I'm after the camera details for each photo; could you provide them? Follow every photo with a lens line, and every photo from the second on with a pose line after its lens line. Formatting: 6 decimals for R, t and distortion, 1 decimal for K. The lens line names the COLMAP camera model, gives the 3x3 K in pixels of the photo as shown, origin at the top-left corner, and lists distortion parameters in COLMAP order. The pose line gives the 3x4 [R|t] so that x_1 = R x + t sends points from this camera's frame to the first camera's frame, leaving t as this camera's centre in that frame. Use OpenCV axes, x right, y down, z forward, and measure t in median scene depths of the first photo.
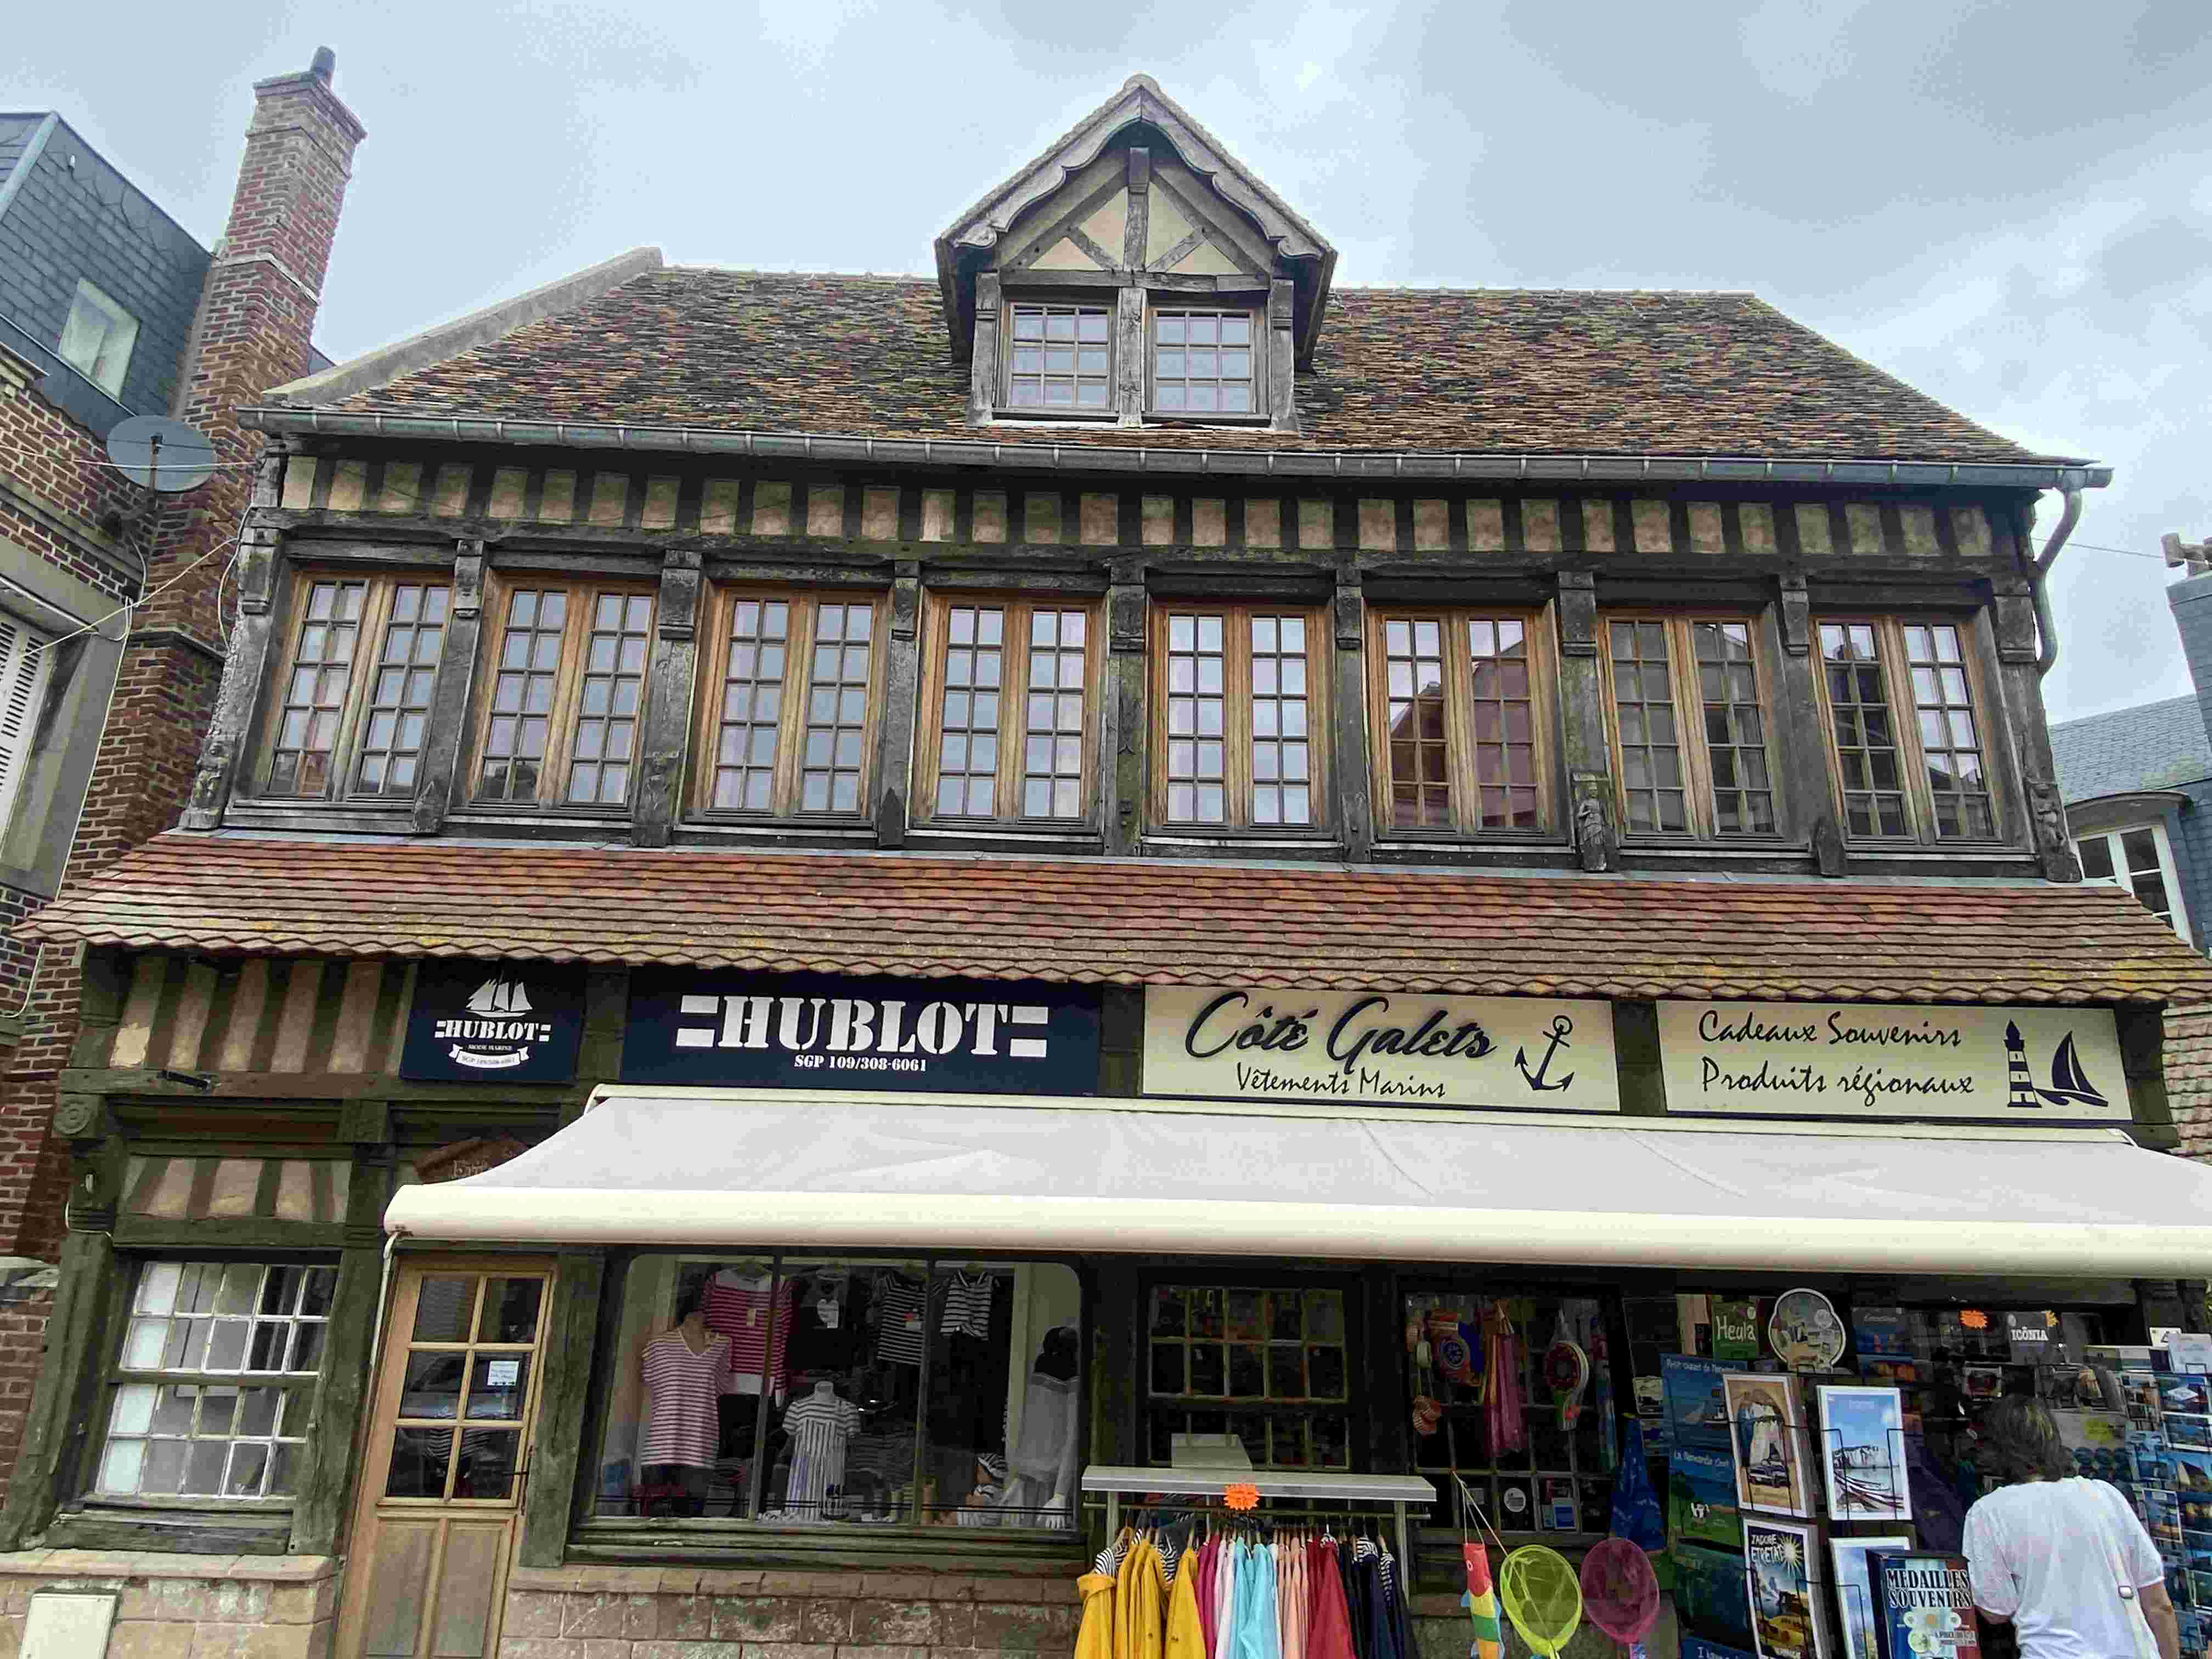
lens RADIAL K [[1365.1, 0, 1106.0], [0, 1365.1, 829.5], [0, 0, 1]] dist [0.057634, -0.047263]
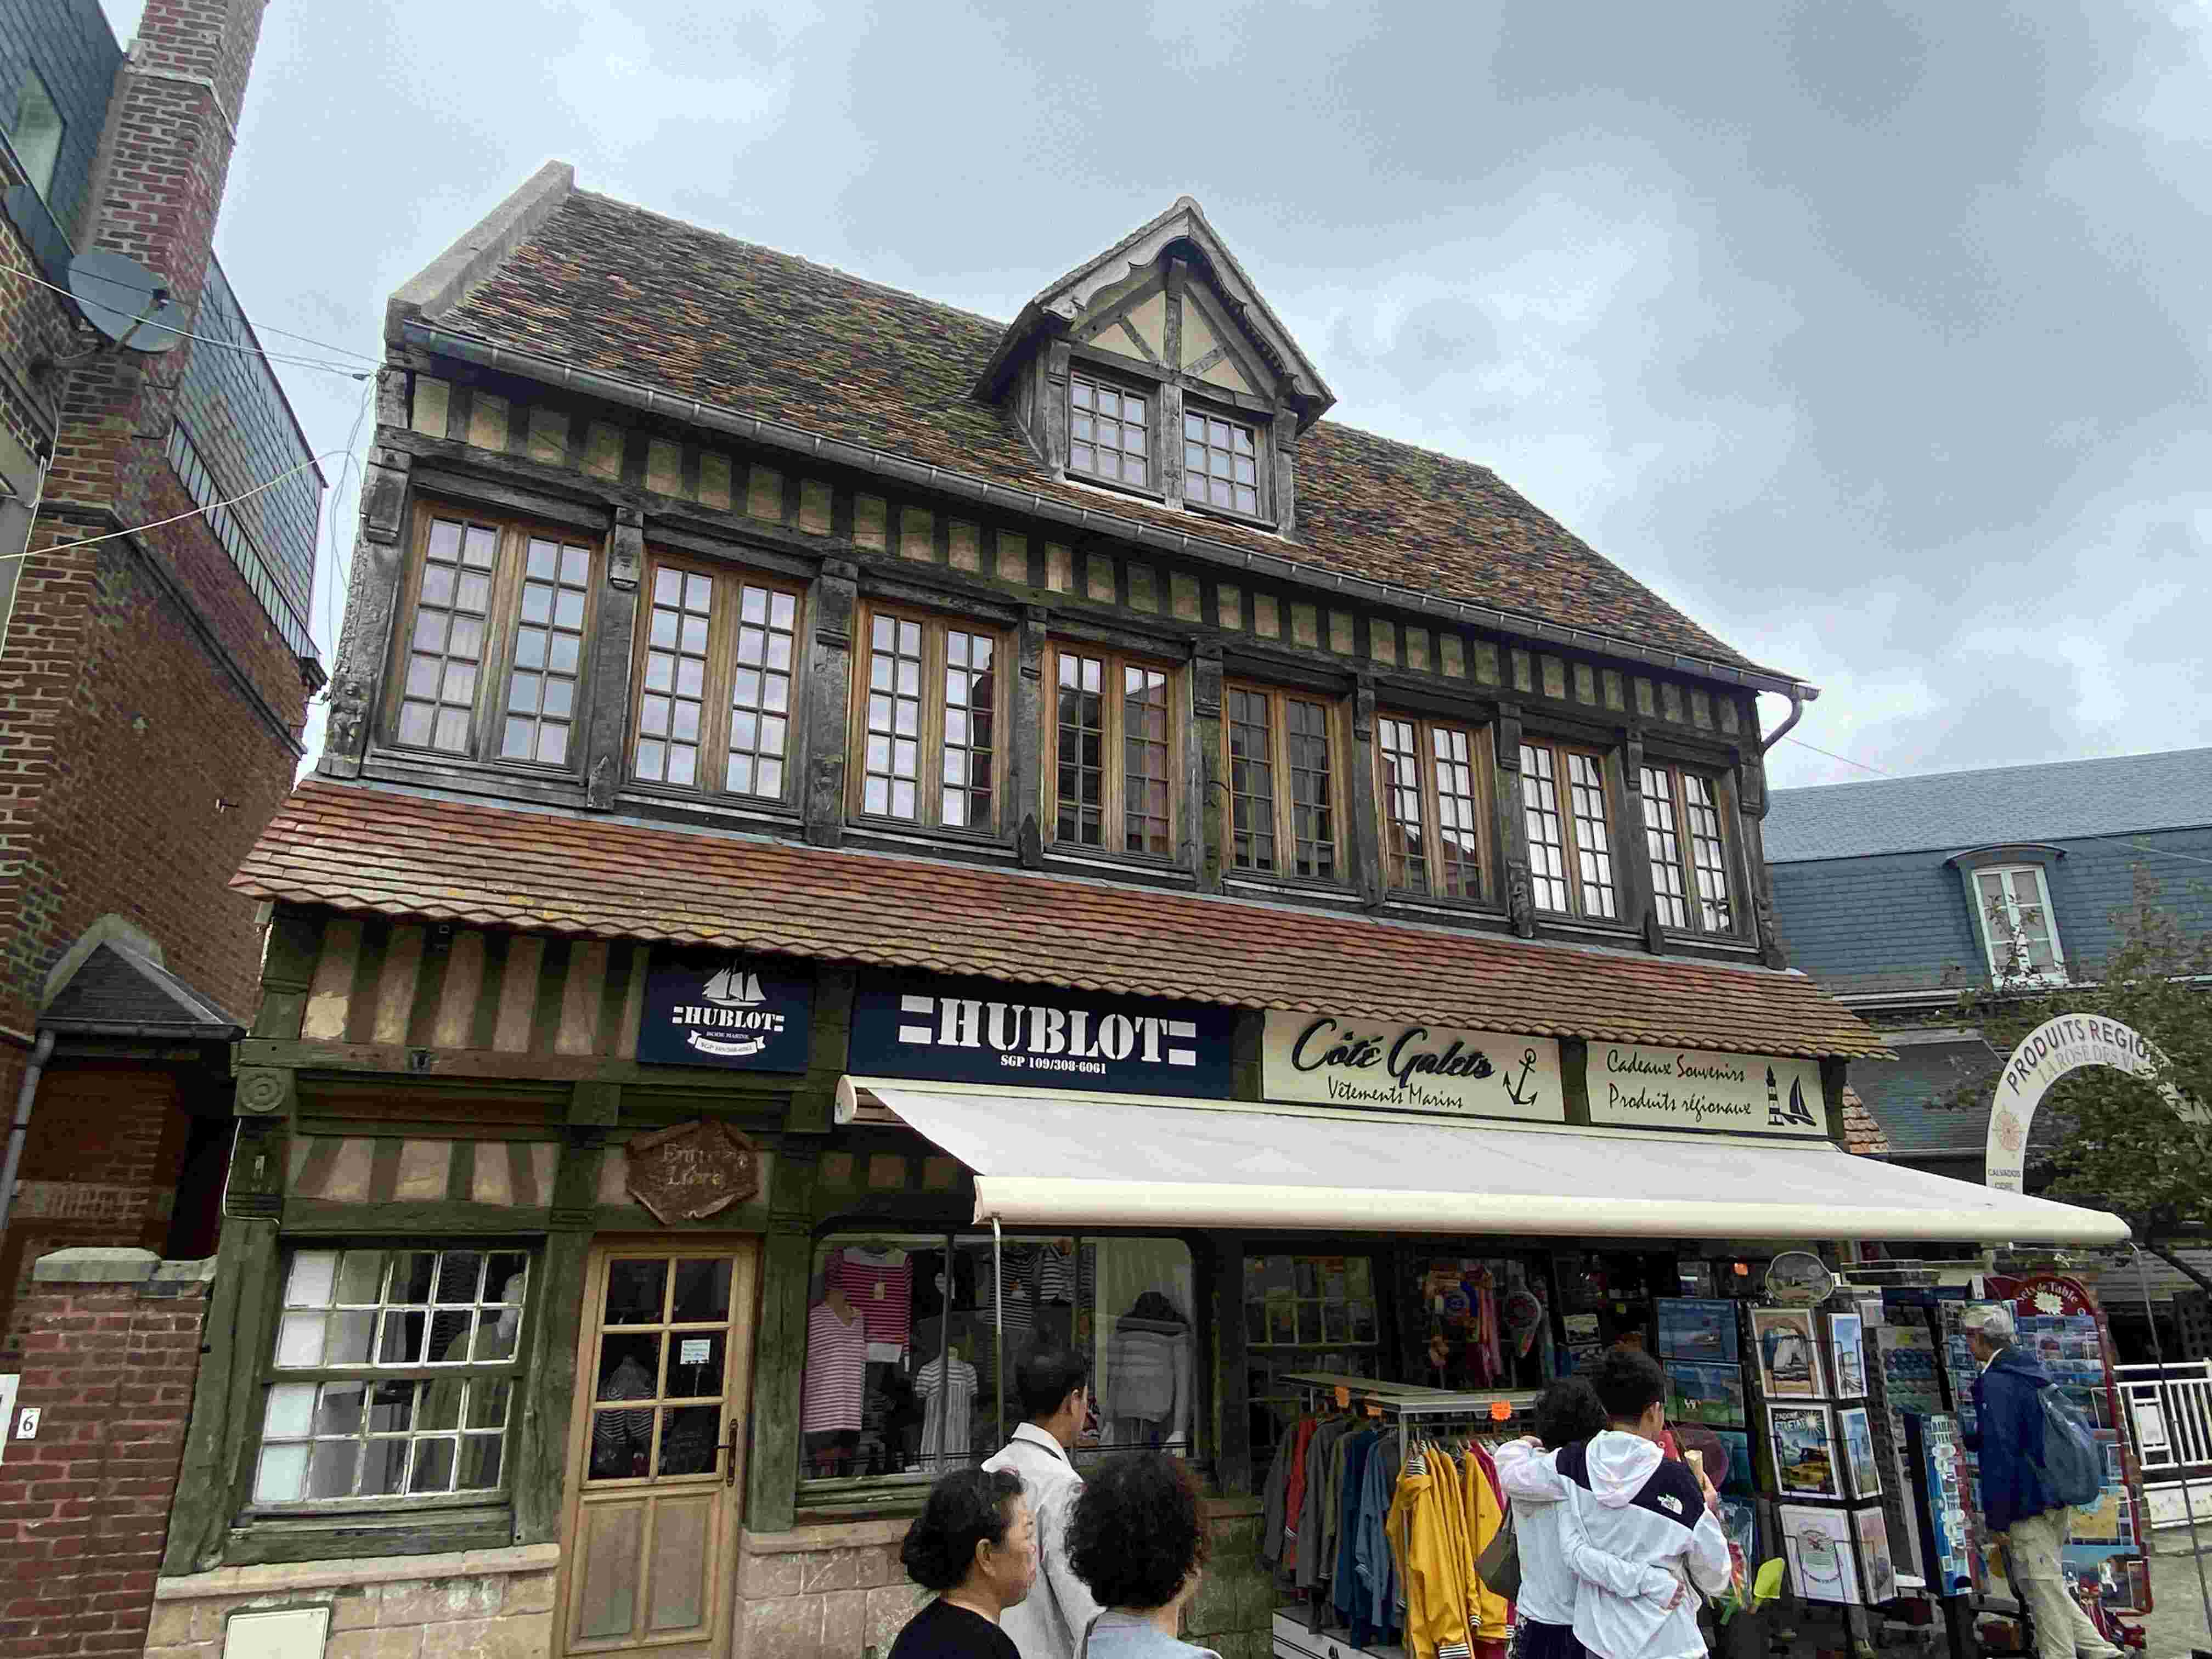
lens RADIAL K [[1368.5, 0, 1097.2], [0, 1368.5, 819.9], [0, 0, 1]] dist [0.079271, -0.075009]
pose [[0.906229, 0.110270, 0.408155, -0.623380], [-0.117032, 0.993092, -0.008454, -0.024903], [-0.406267, -0.040106, 0.912874, -0.044155]]
